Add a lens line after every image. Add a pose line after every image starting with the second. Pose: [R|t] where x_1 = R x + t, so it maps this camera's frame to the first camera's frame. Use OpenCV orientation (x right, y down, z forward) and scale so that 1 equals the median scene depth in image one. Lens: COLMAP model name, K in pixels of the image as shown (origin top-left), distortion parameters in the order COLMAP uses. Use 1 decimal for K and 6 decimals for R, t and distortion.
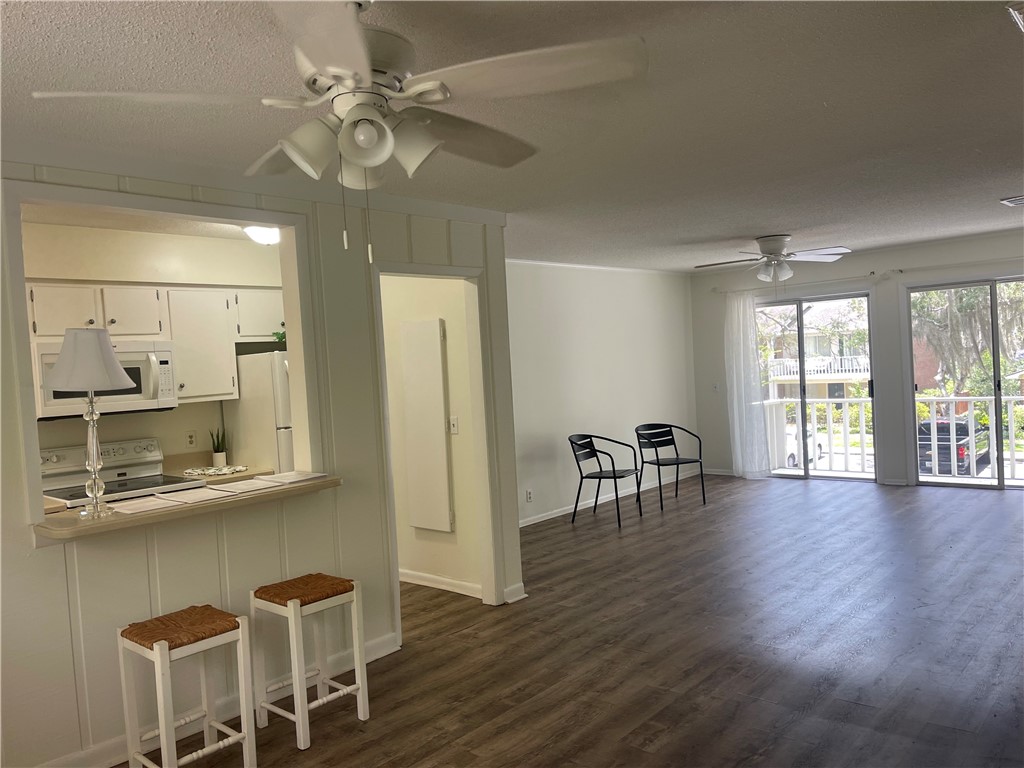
lens RADIAL K [[785.2, 0, 509.2], [0, 785.2, 393.9], [0, 0, 1]] dist [0.062543, -0.079411]
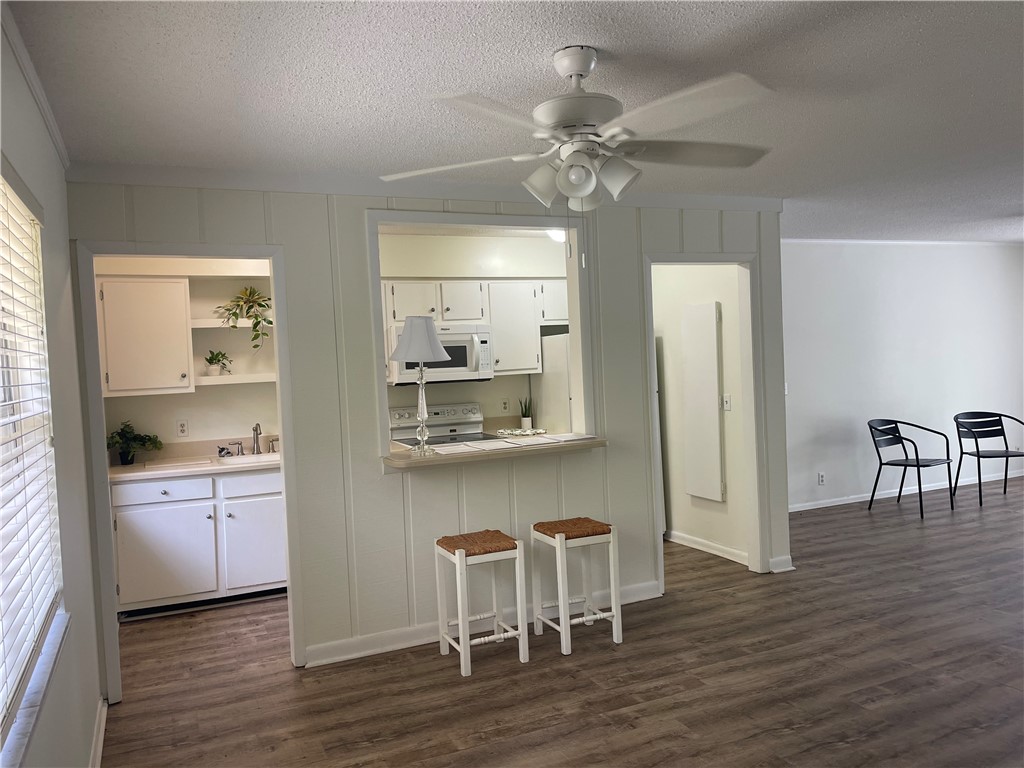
lens RADIAL K [[785.2, 0, 509.2], [0, 785.2, 393.9], [0, 0, 1]] dist [0.062543, -0.079411]
pose [[0.913721, 0.032655, -0.405028, 0.096898], [-0.023082, 0.999327, 0.028497, 0.005400], [0.405686, -0.016689, 0.913860, -0.103038]]
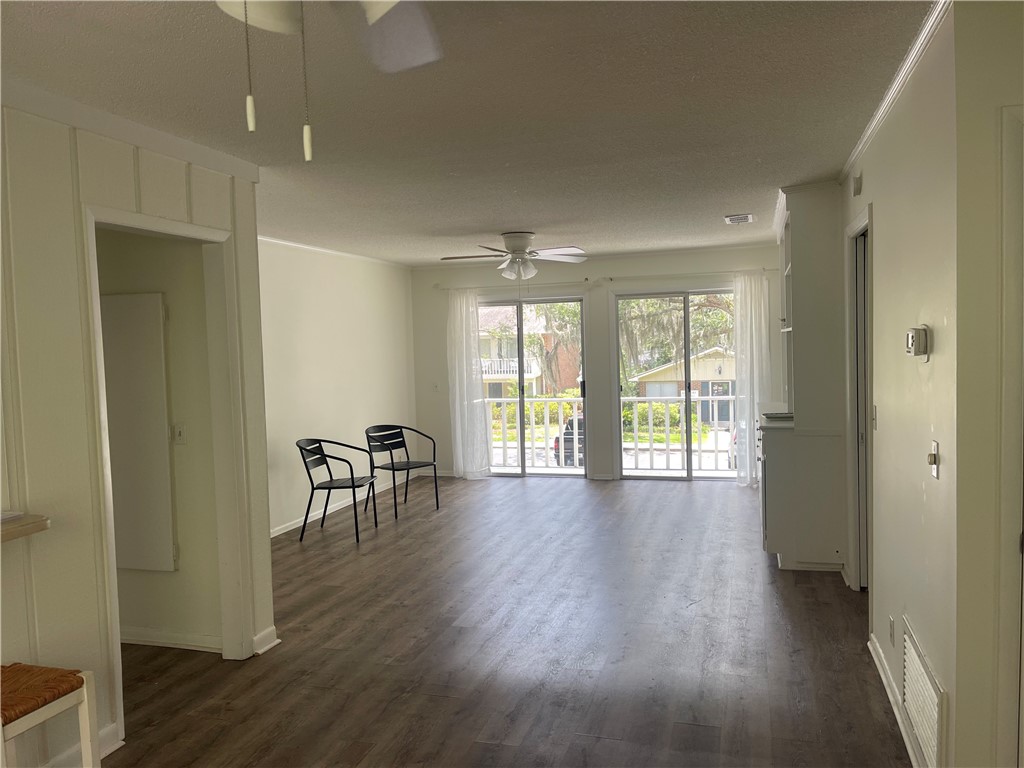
lens RADIAL K [[779.6, 0, 516.7], [0, 779.6, 388.1], [0, 0, 1]] dist [0.063200, -0.078940]
pose [[0.905951, 0.008562, 0.423295, -0.104796], [-0.006680, 0.999960, -0.005929, -0.001773], [-0.423329, 0.002544, 0.905972, 0.166124]]
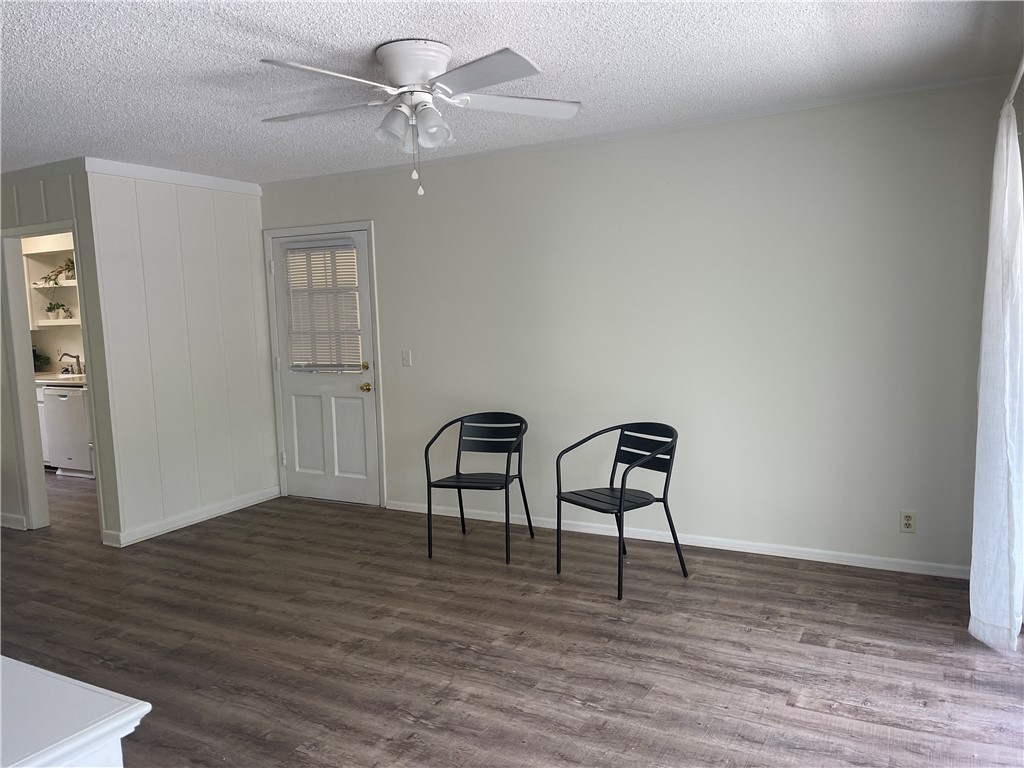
lens RADIAL K [[785.2, 0, 509.2], [0, 785.2, 393.9], [0, 0, 1]] dist [0.062543, -0.079411]
pose [[0.216490, 0.158803, -0.963283, 1.092524], [-0.016584, 0.987138, 0.159008, -0.104317], [0.976144, -0.018448, 0.216339, 1.304118]]
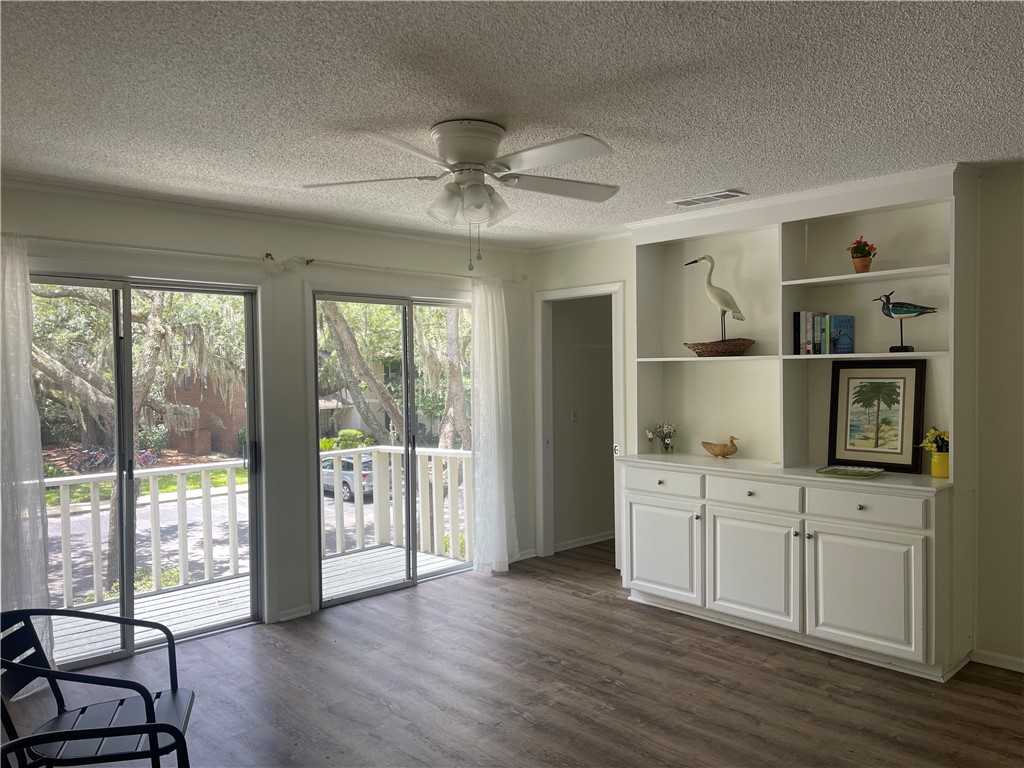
lens RADIAL K [[785.2, 0, 509.2], [0, 785.2, 393.9], [0, 0, 1]] dist [0.062543, -0.079411]
pose [[0.103344, 0.028990, 0.994223, -0.151061], [0.049028, 0.998212, -0.034202, -0.040347], [-0.993437, 0.052280, 0.101738, 1.282052]]
